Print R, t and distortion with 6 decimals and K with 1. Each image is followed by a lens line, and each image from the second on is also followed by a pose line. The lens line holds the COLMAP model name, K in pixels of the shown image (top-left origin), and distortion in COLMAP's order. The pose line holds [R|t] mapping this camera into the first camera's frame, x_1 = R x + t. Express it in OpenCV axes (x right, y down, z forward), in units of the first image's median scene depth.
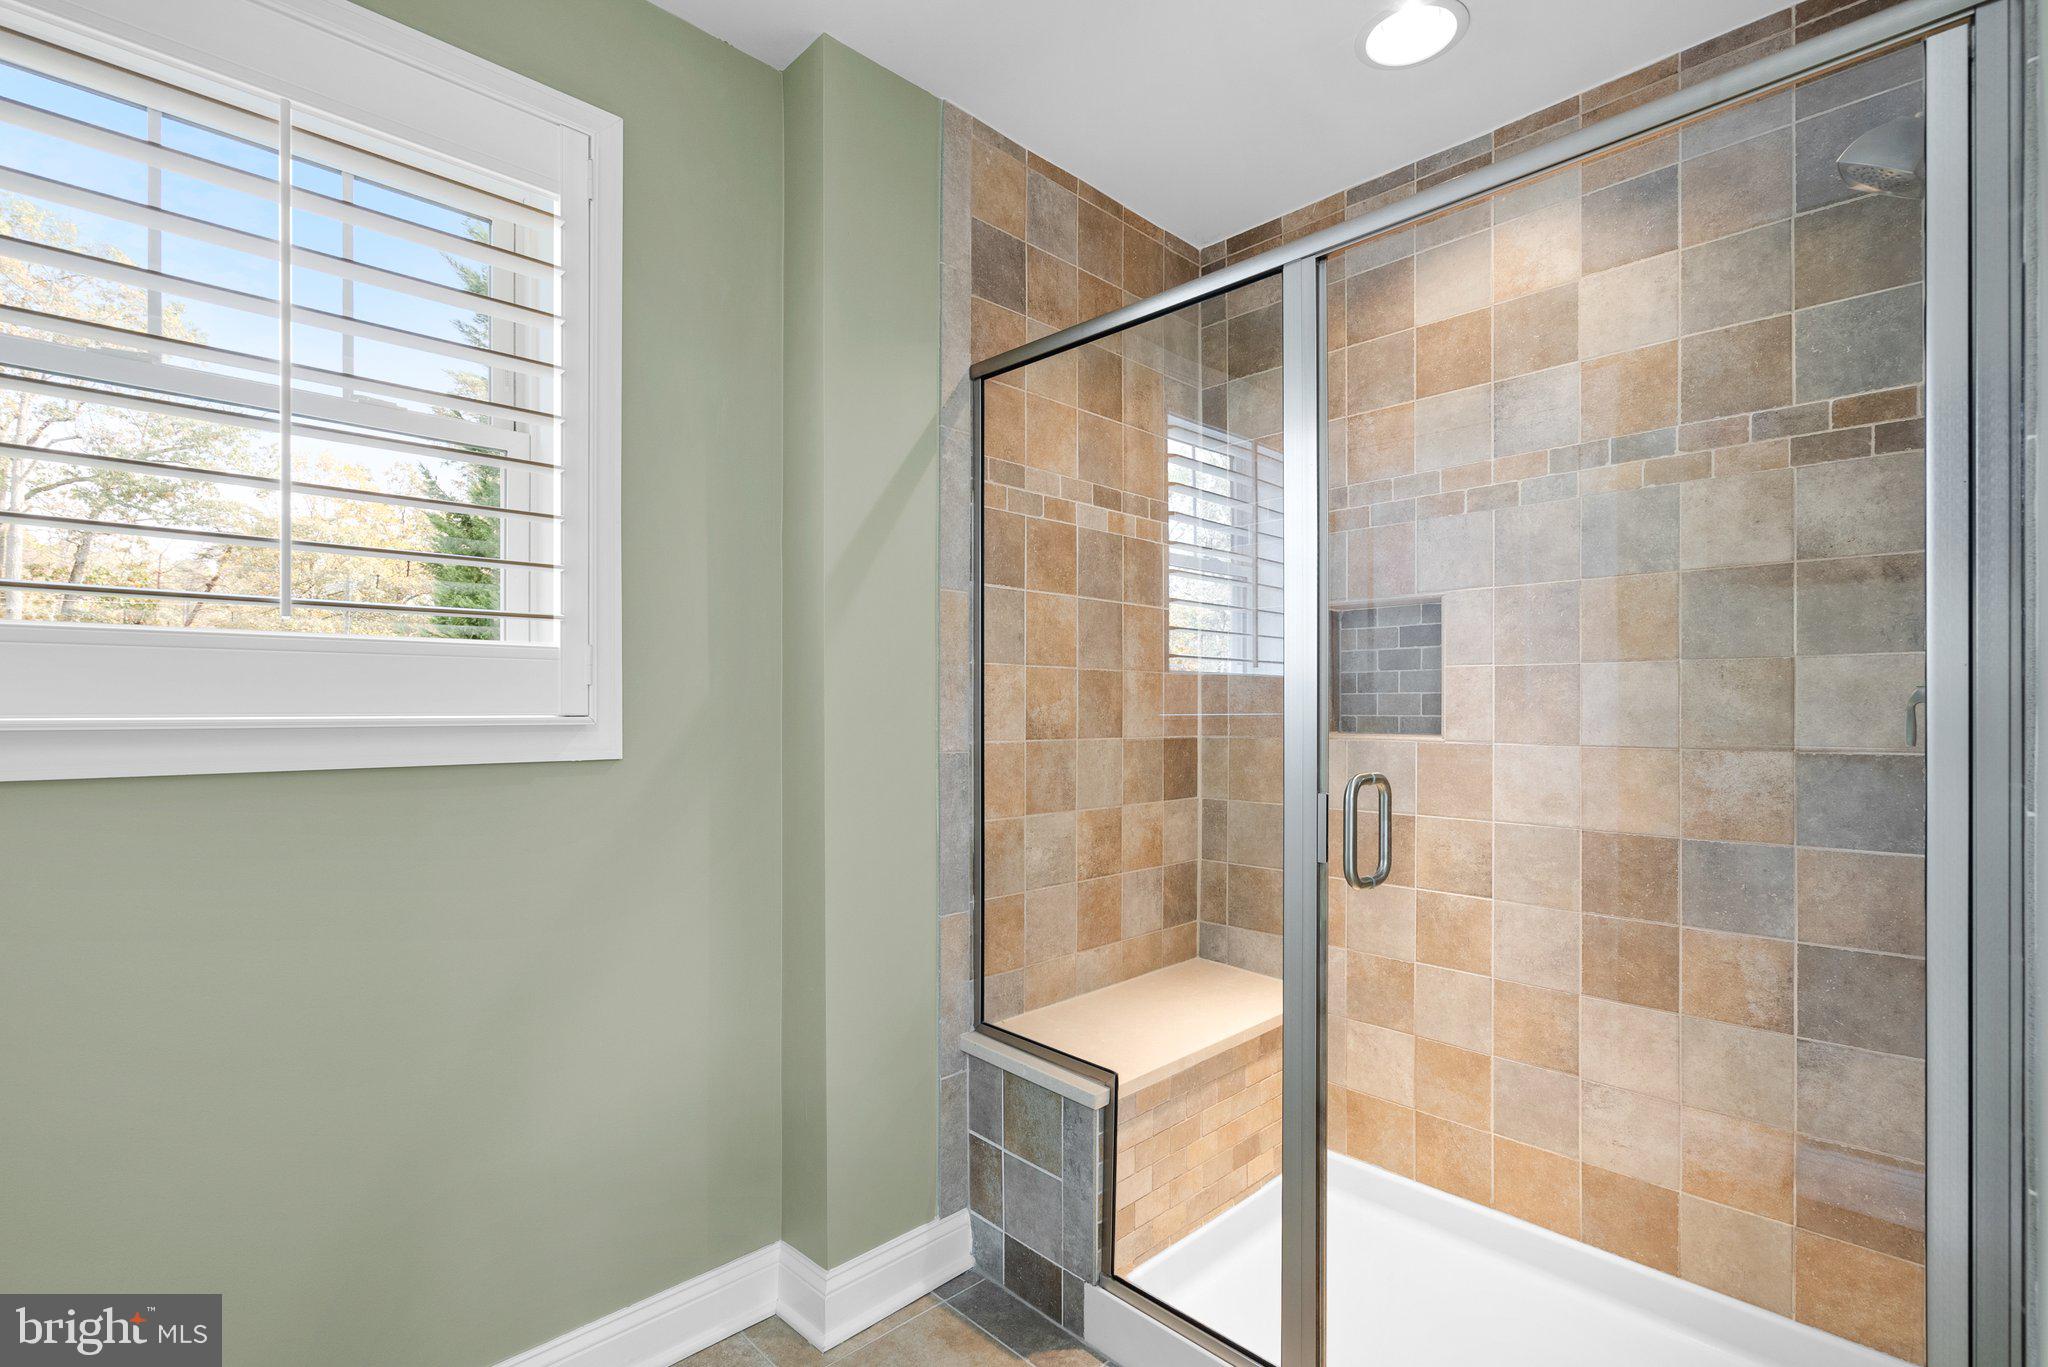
lens RADIAL K [[944.7, 0, 1024.8], [0, 944.7, 689.7], [0, 0, 1]] dist [-0.003375, 0.001289]
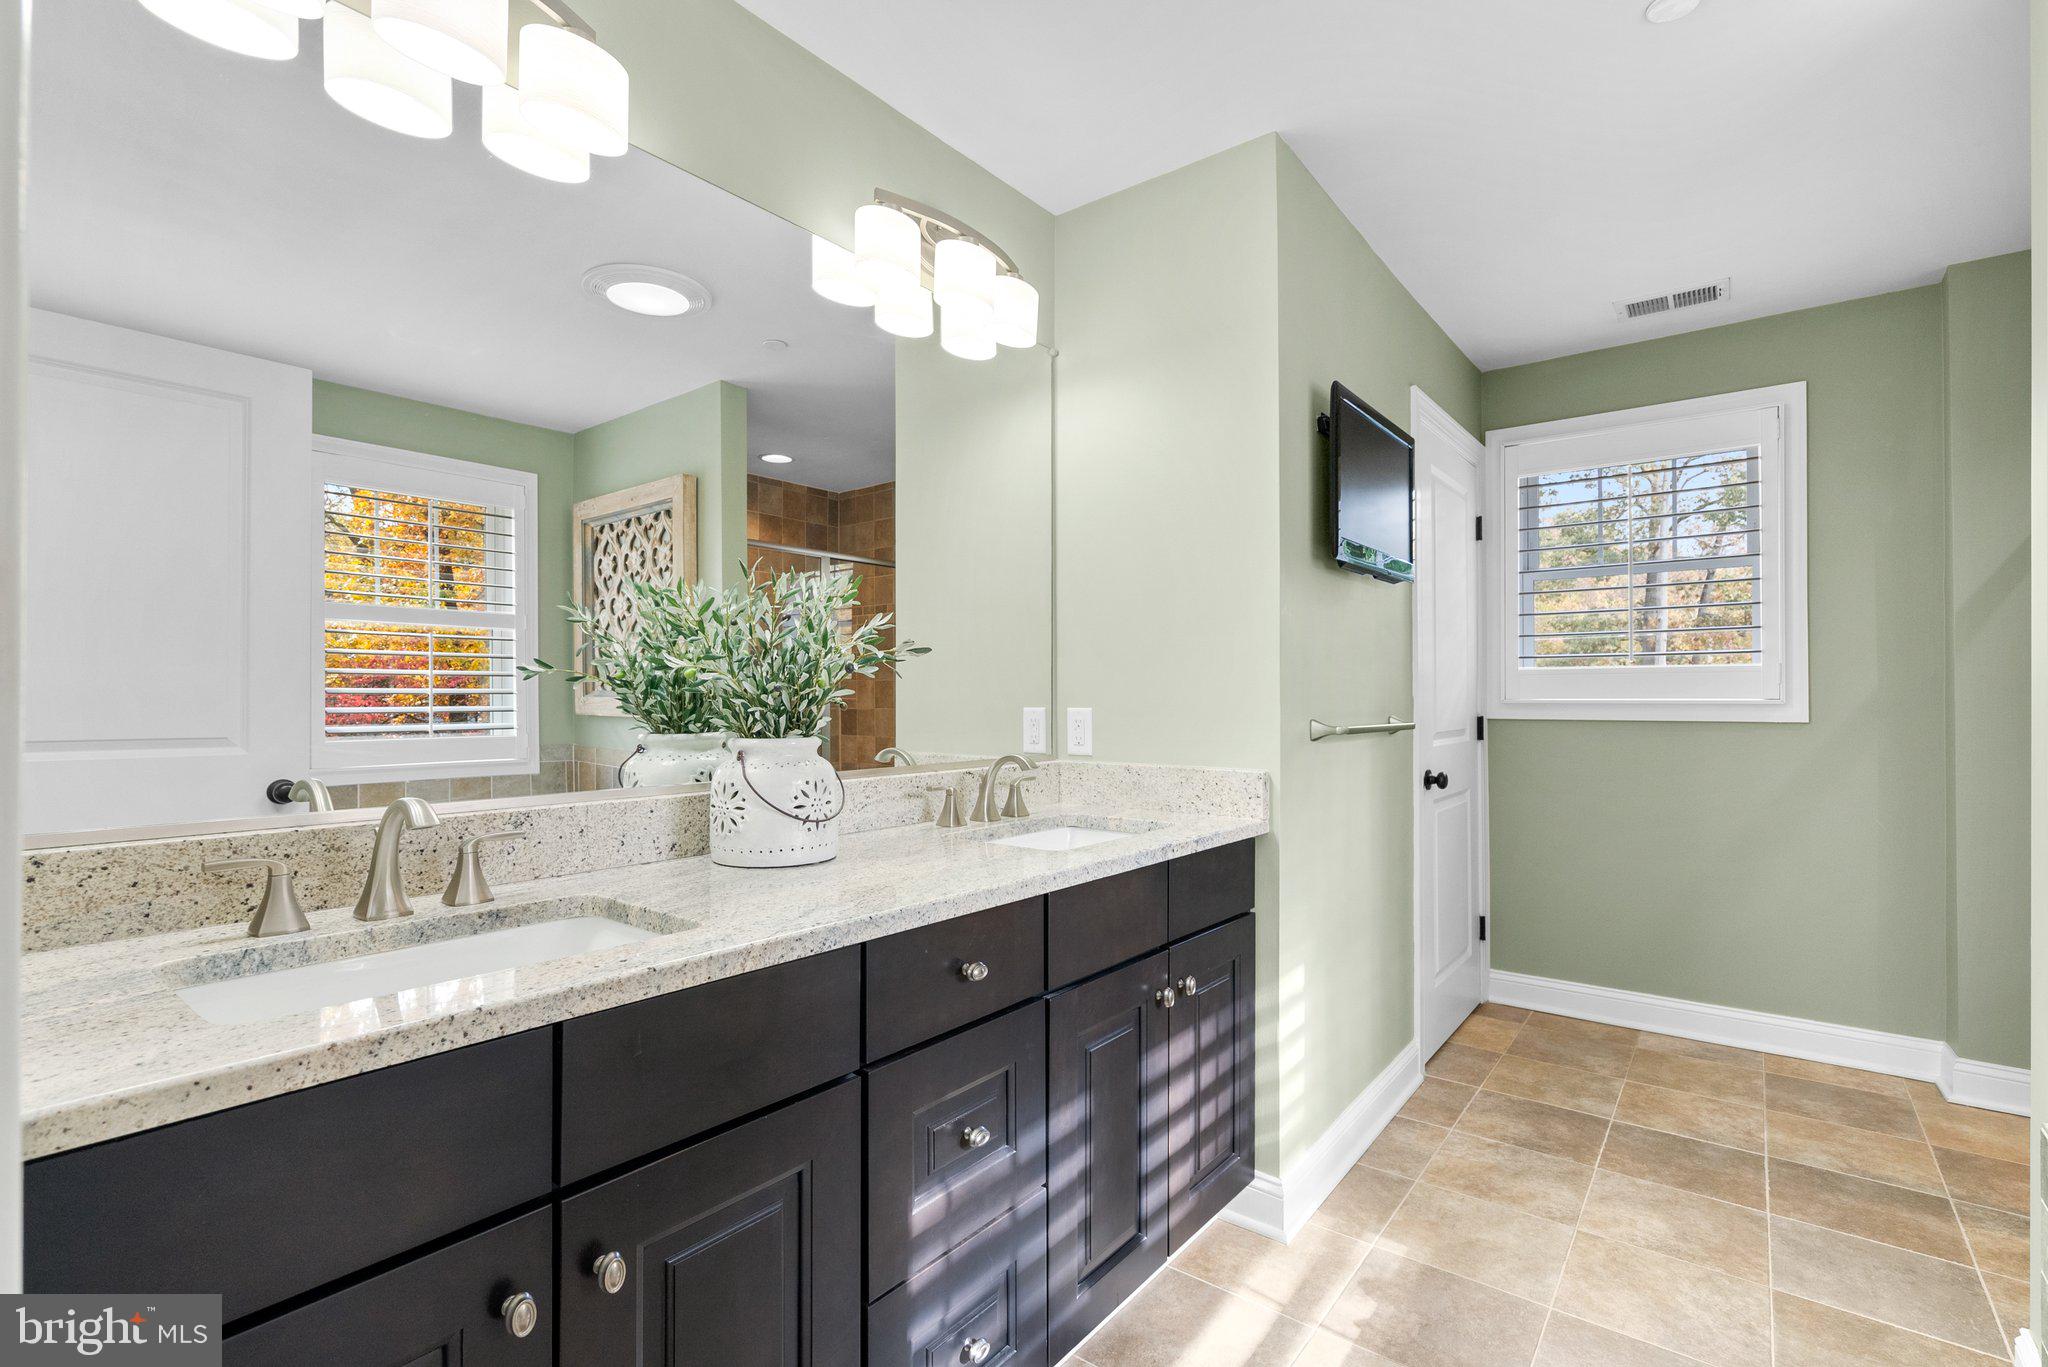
lens RADIAL K [[944.7, 0, 1019.3], [0, 944.7, 690.6], [0, 0, 1]] dist [-0.003375, 0.001289]
pose [[0.143046, -0.002580, -0.989713, 1.216418], [0.006467, 0.999978, -0.001672, 0.002071], [0.989695, -0.006161, 0.143060, -0.827983]]
